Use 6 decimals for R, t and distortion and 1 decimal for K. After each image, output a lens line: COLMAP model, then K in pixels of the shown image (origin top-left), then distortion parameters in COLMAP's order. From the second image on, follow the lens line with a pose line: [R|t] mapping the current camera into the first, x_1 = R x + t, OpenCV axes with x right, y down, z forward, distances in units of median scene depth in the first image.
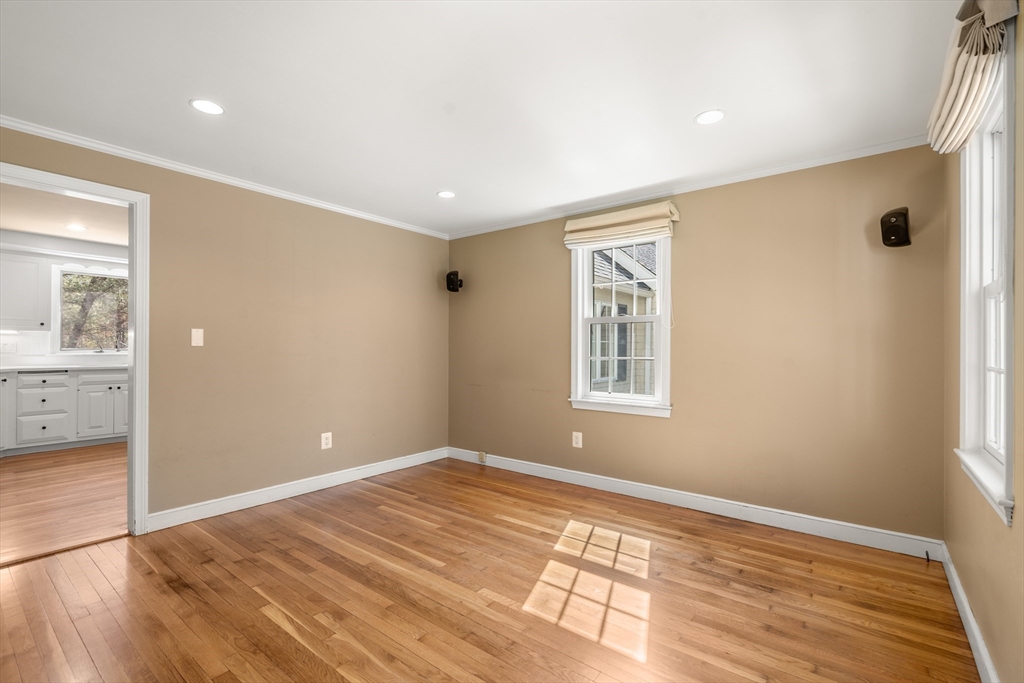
lens RADIAL K [[460.1, 0, 509.1], [0, 460.1, 342.7], [0, 0, 1]] dist [-0.002037, 0.000407]
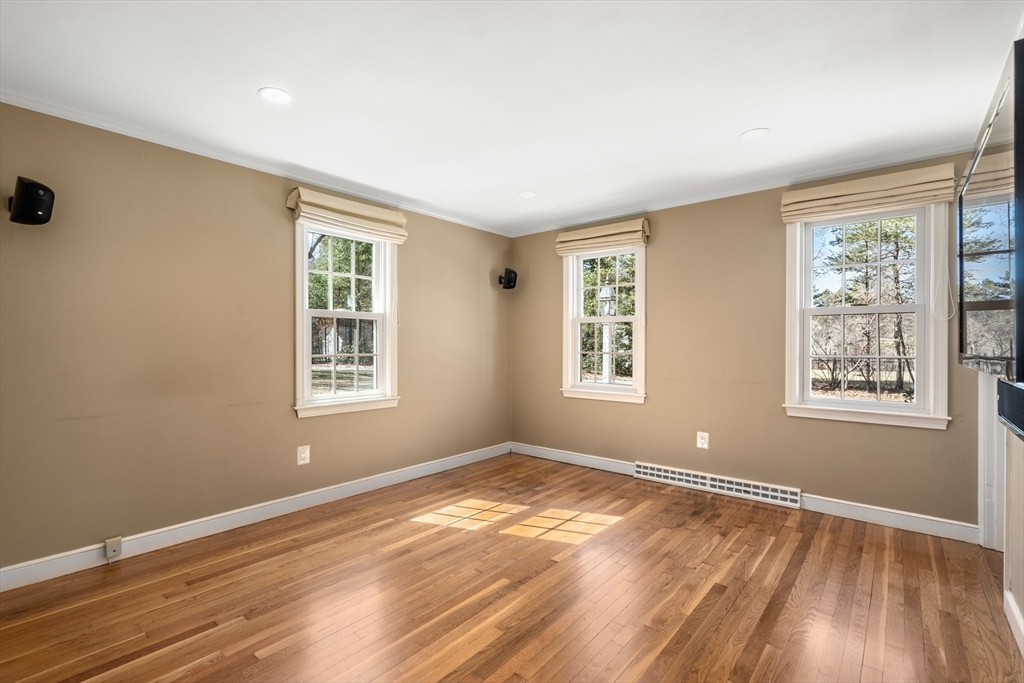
lens RADIAL K [[460.1, 0, 509.1], [0, 460.1, 342.7], [0, 0, 1]] dist [-0.002037, 0.000407]
pose [[0.040388, -0.000511, 0.999184, -0.946134], [-0.013333, 0.999911, 0.001050, 0.003231], [-0.999095, -0.013365, 0.040378, 0.851382]]
